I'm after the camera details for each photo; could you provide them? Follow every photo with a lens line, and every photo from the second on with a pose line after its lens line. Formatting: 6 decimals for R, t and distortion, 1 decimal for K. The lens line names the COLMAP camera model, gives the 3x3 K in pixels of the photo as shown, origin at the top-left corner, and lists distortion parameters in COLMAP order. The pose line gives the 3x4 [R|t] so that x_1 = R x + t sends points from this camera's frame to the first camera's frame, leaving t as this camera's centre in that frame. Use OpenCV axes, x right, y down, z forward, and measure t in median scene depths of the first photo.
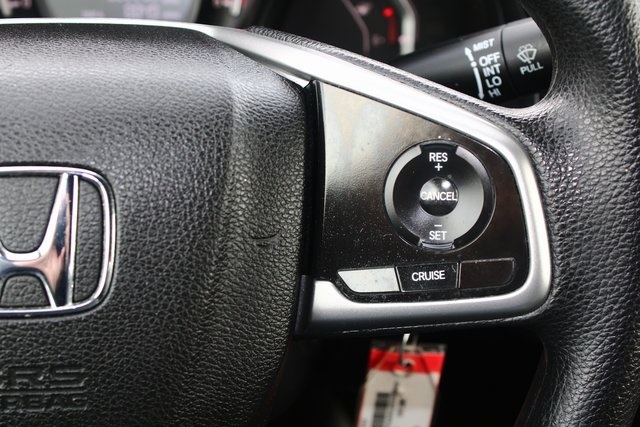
lens RADIAL K [[721.3, 0, 323.1], [0, 721.3, 214.1], [0, 0, 1]] dist [0.004179, 0.000000]
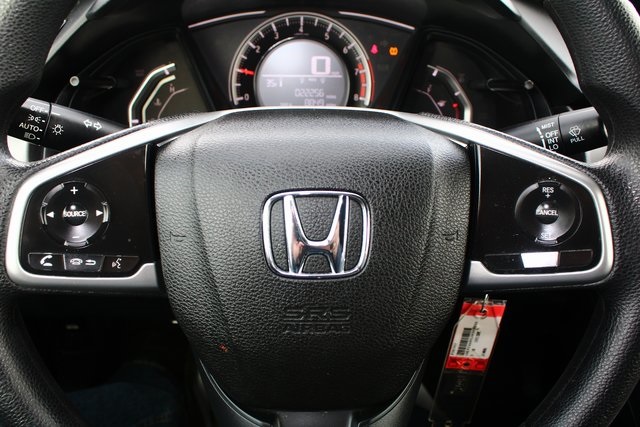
lens RADIAL K [[426.7, 0, 323.2], [0, 426.7, 216.4], [0, 0, 1]] dist [-0.042619, 0.007869]
pose [[0.999645, 0.018606, -0.019097, -0.361473], [-0.018907, 0.999698, -0.015729, 0.010250], [0.018798, 0.016084, 0.999694, -0.013994]]
